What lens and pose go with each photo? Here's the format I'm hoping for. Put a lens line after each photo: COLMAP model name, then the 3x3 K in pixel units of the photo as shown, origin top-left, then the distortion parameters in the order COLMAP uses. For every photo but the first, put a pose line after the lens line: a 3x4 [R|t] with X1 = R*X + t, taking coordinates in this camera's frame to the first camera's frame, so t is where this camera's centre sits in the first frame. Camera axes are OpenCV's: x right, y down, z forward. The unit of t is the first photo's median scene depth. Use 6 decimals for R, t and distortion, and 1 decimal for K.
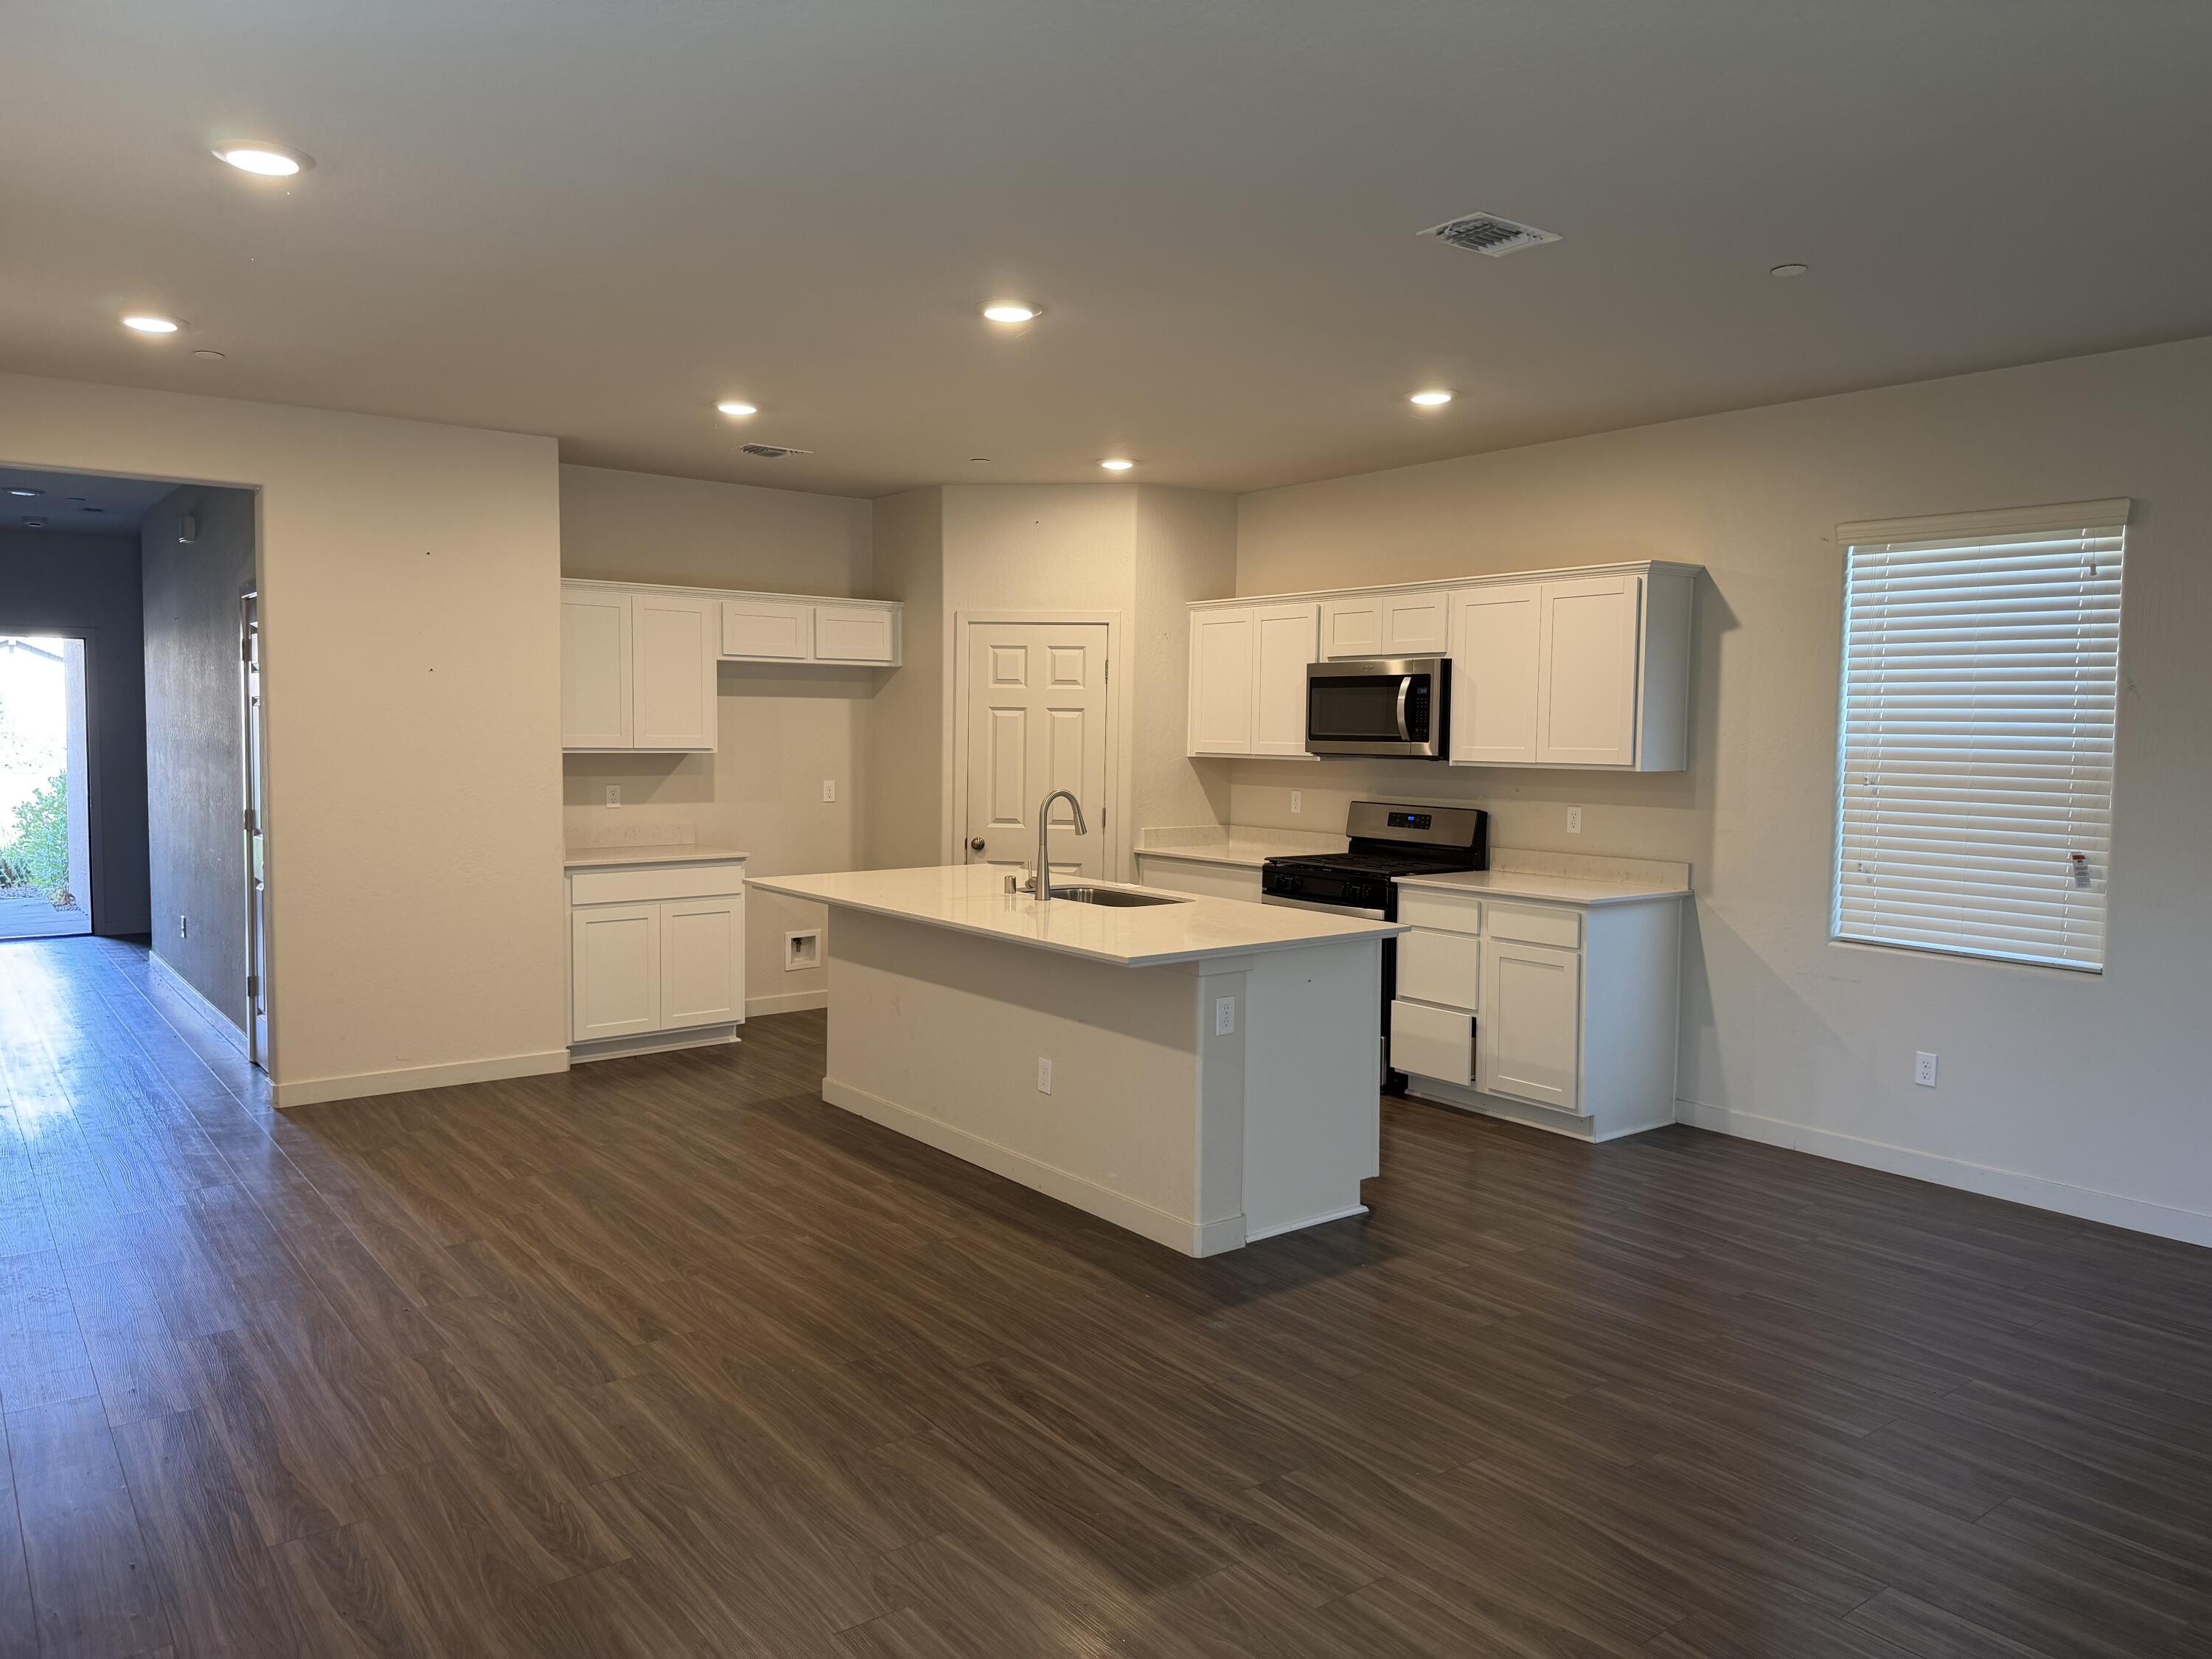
lens RADIAL K [[1545.4, 0, 1106.0], [0, 1545.4, 829.5], [0, 0, 1]] dist [0.128346, -0.167271]
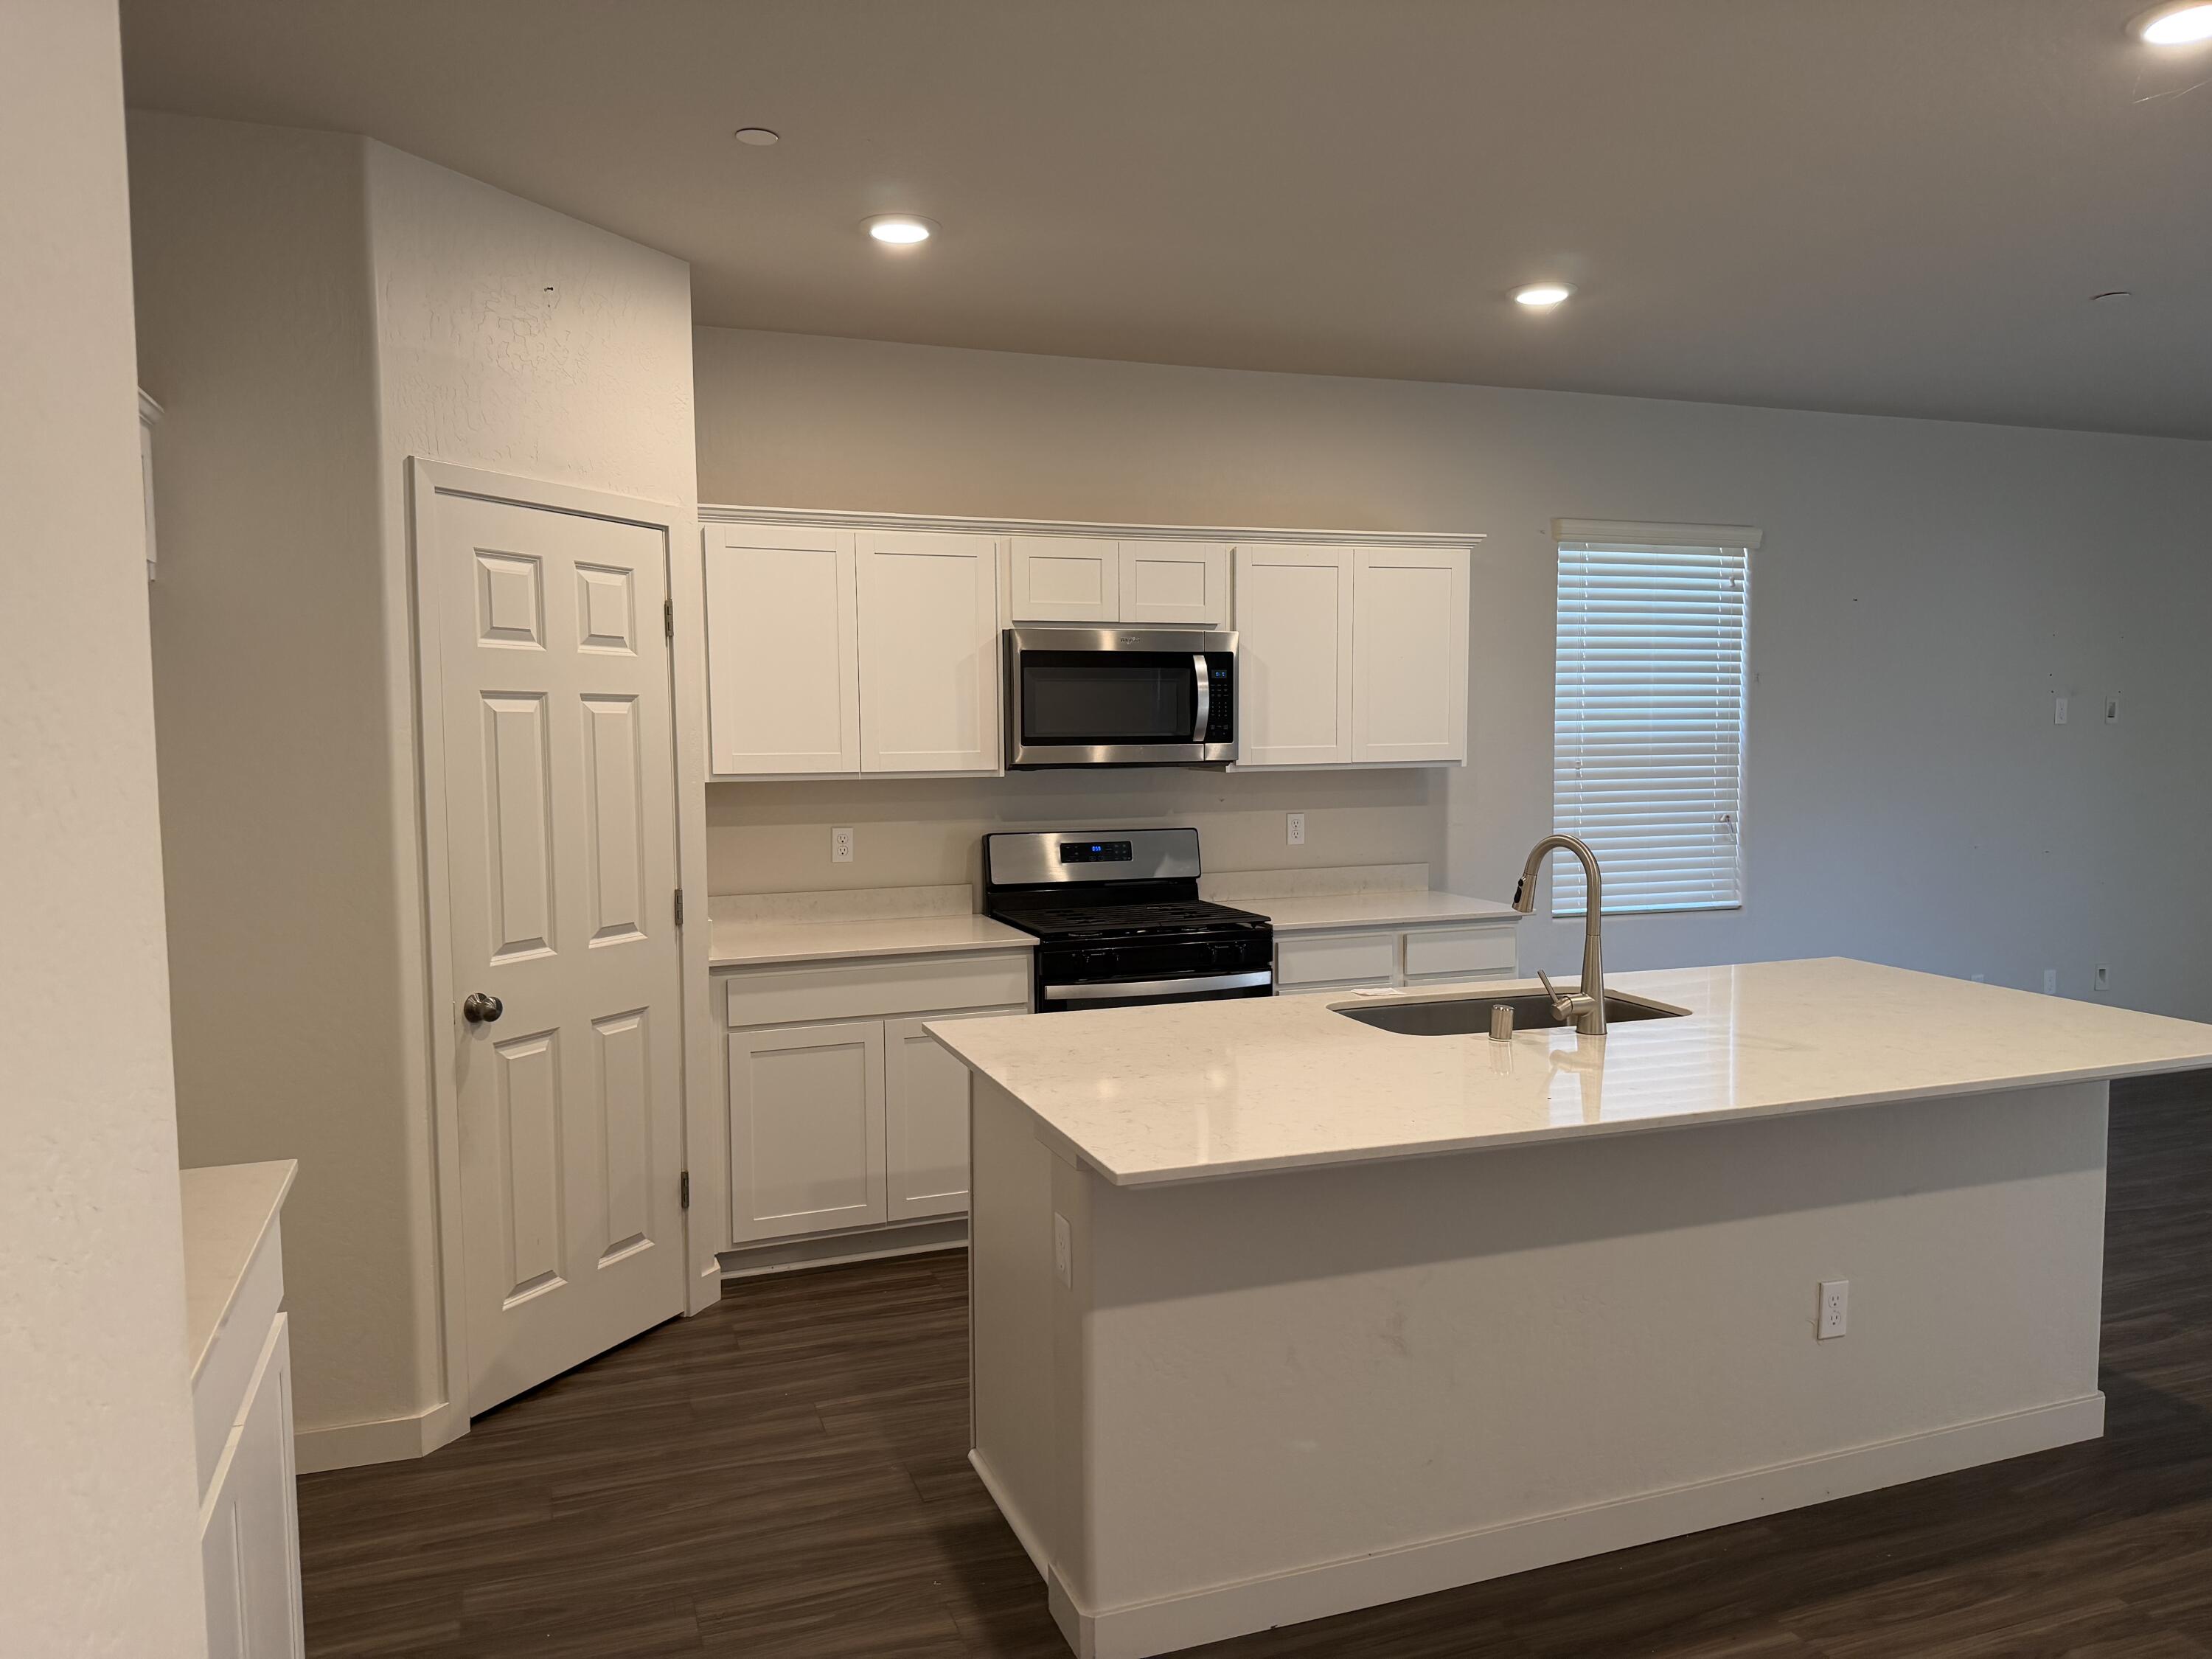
lens RADIAL K [[1555.9, 0, 1086.2], [0, 1555.9, 850.4], [0, 0, 1]] dist [0.042414, -0.050866]
pose [[0.307718, -0.088821, 0.947323, -0.689824], [0.080205, 0.994511, 0.067193, -0.078214], [-0.948091, 0.055303, 0.313153, 1.091640]]
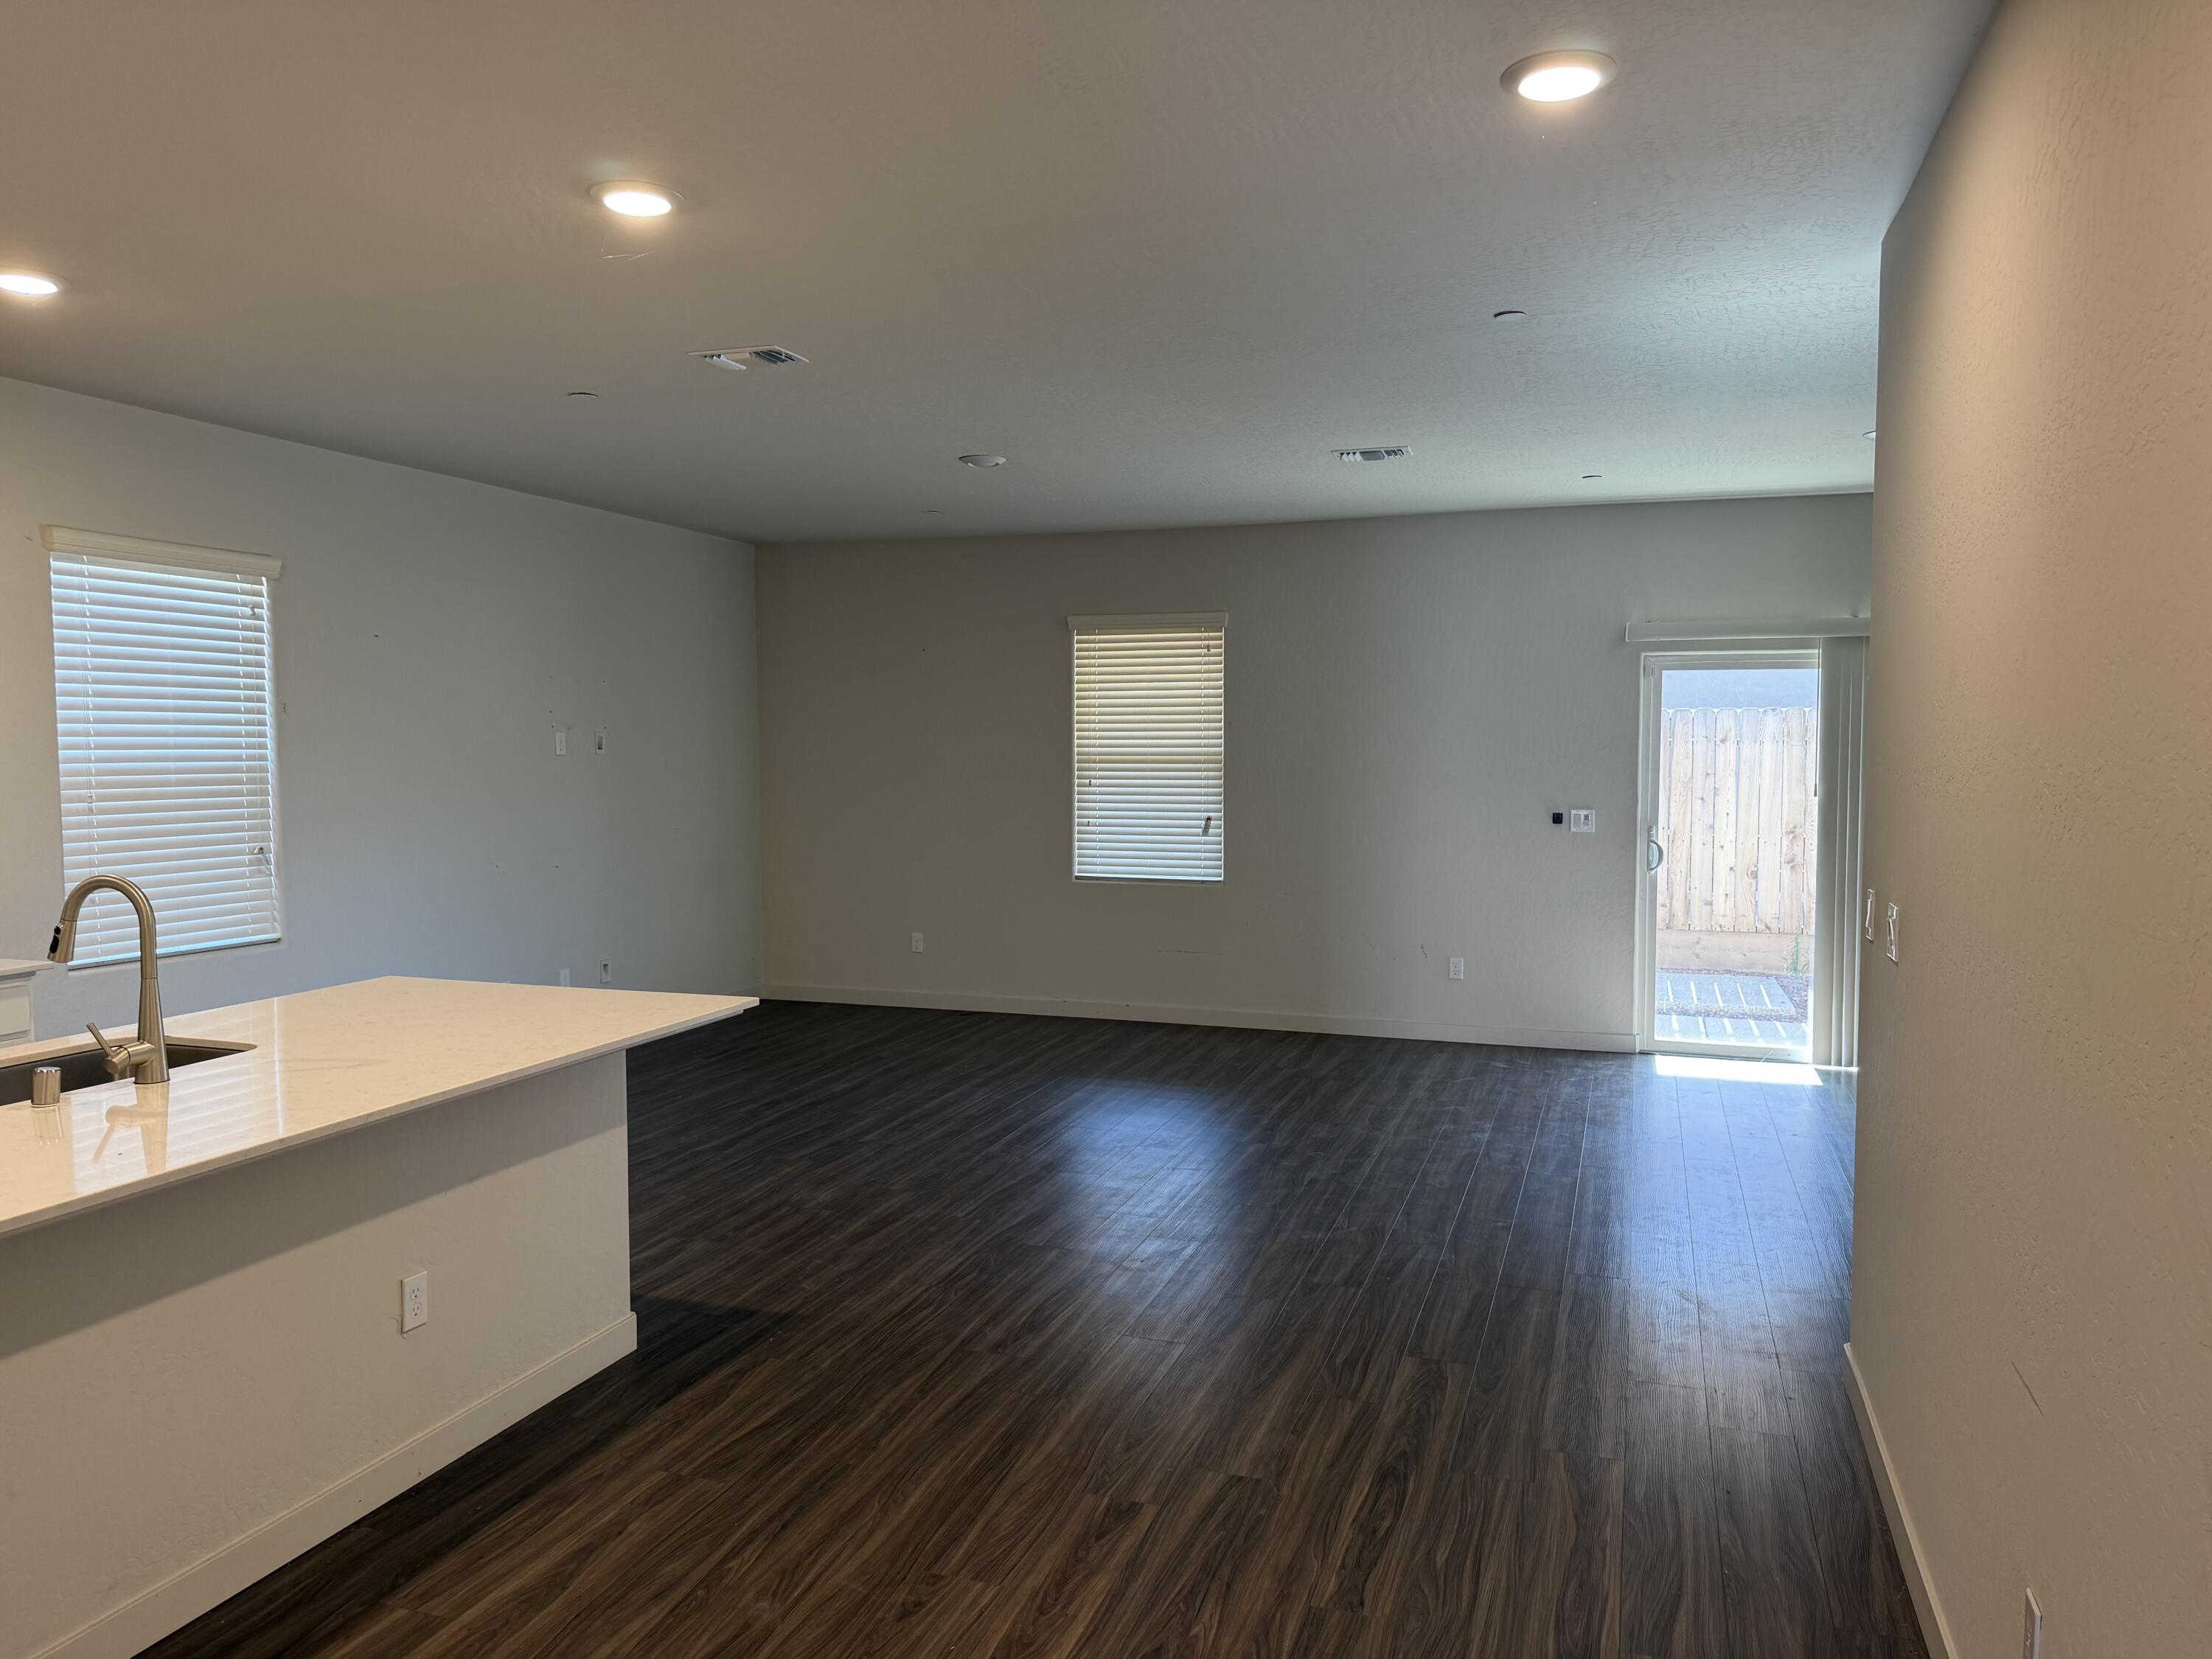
lens RADIAL K [[1545.4, 0, 1106.0], [0, 1545.4, 829.5], [0, 0, 1]] dist [0.128346, -0.167271]
pose [[-0.550860, -0.054399, 0.832823, -0.738054], [0.055956, 0.993221, 0.101887, -0.083786], [-0.832720, 0.102728, -0.544081, 1.116218]]
